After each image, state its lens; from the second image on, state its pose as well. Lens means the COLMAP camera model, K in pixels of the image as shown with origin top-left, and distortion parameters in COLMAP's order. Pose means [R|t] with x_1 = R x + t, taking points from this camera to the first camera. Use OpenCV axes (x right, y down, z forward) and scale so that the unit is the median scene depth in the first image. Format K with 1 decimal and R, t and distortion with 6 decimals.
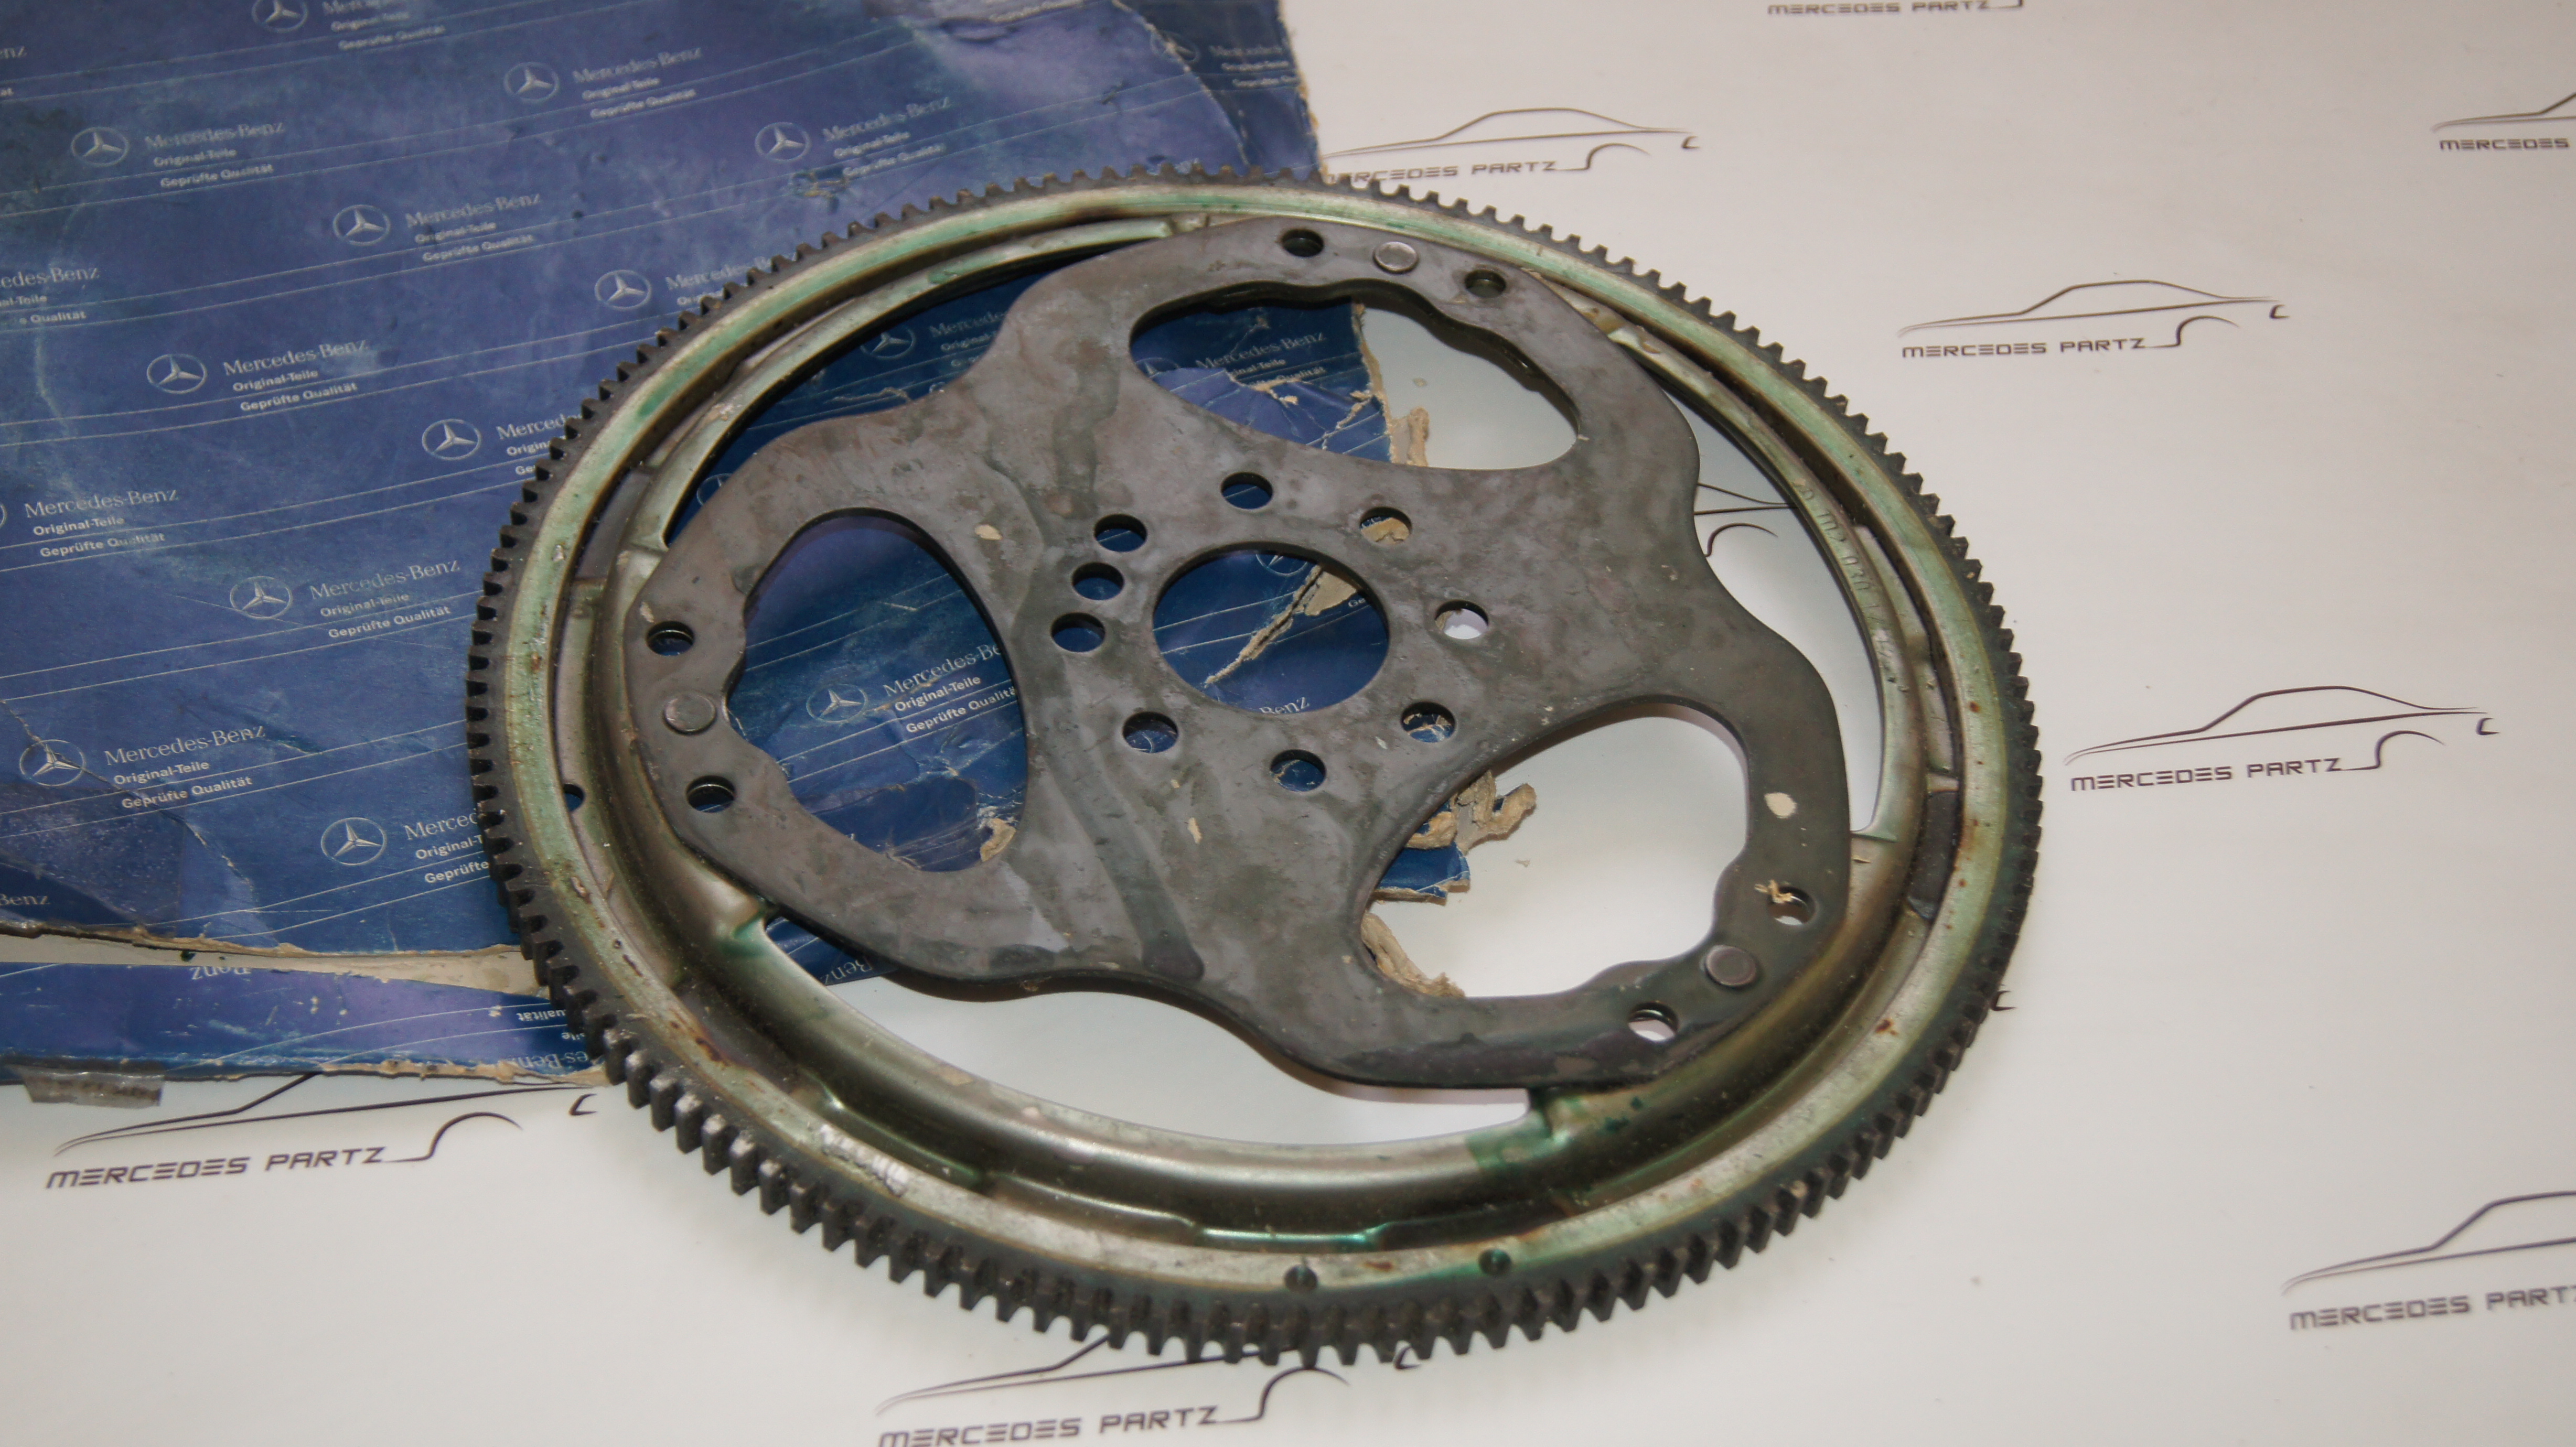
lens RADIAL K [[3936.4, 0, 1292.7], [0, 3936.4, 726.0], [0, 0, 1]] dist [0.009030, 0.000000]
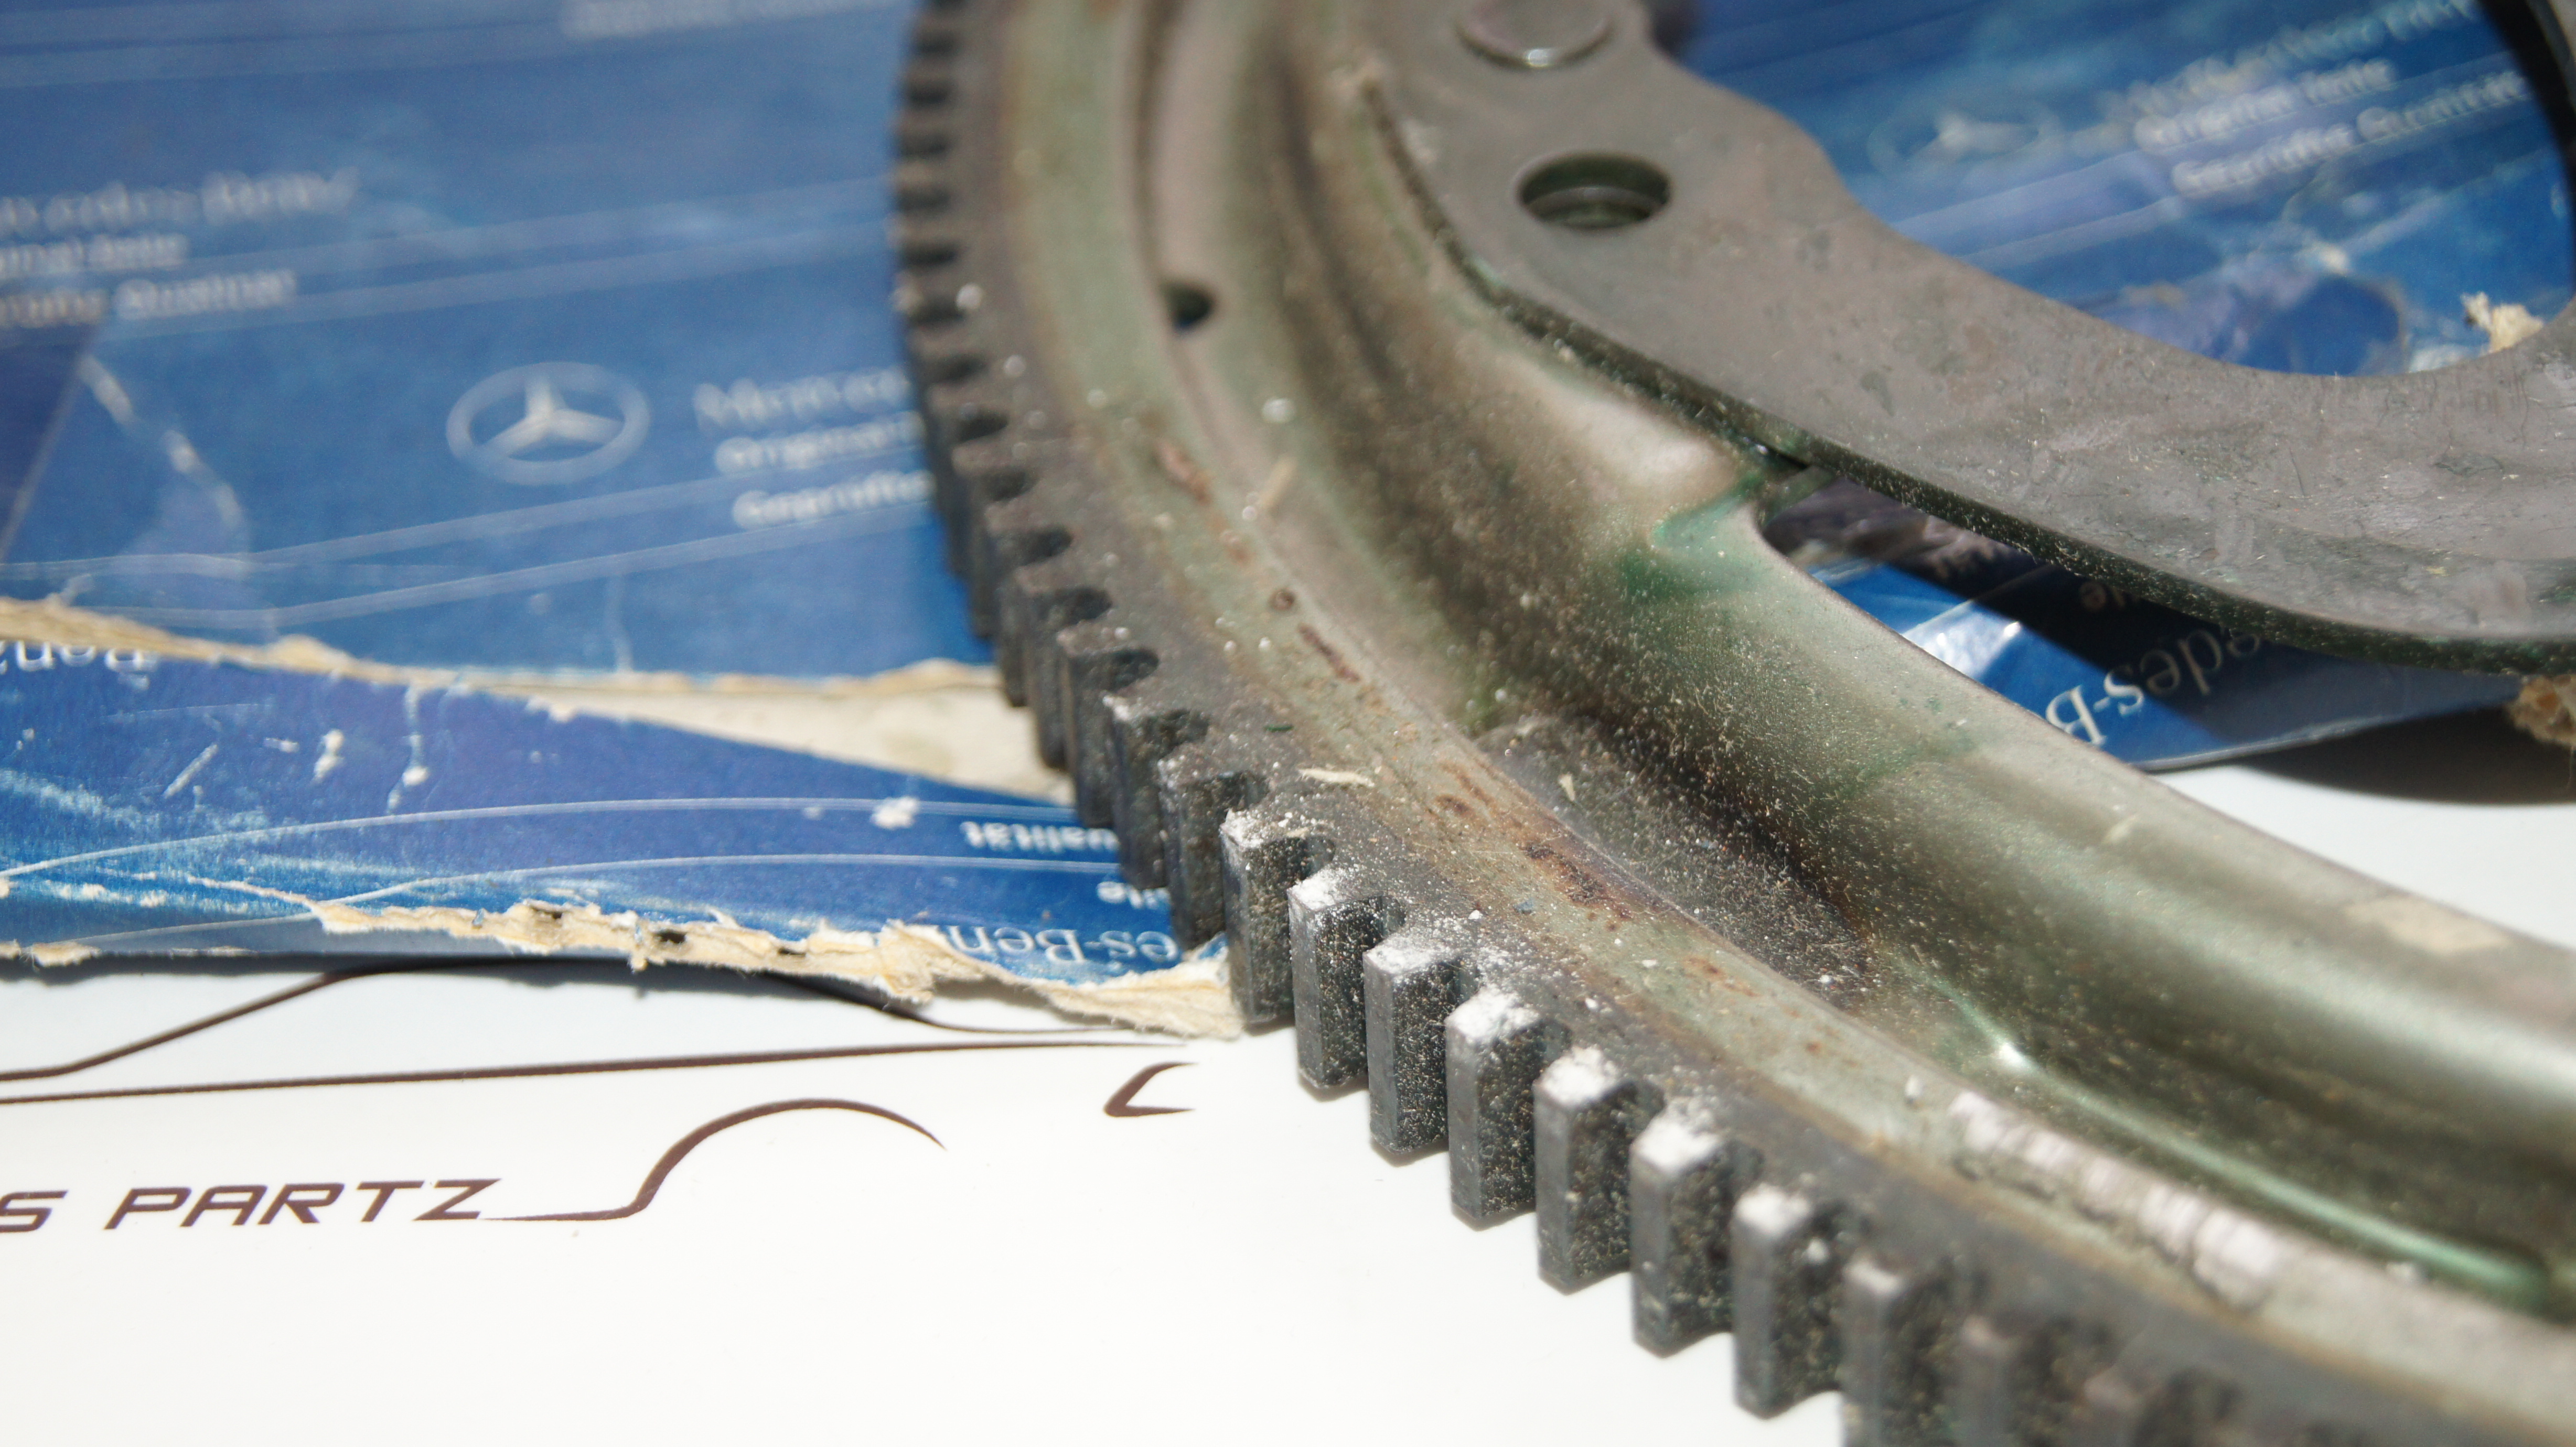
lens RADIAL K [[5471.4, 0, 1288.0], [0, 5471.4, 722.4], [0, 0, 1]] dist [0.008166, 0.000000]
pose [[0.978642, -0.004407, -0.205524, -0.083268], [-0.032485, 0.983894, -0.175779, 0.141651], [0.202988, 0.178701, 0.962737, 0.590923]]
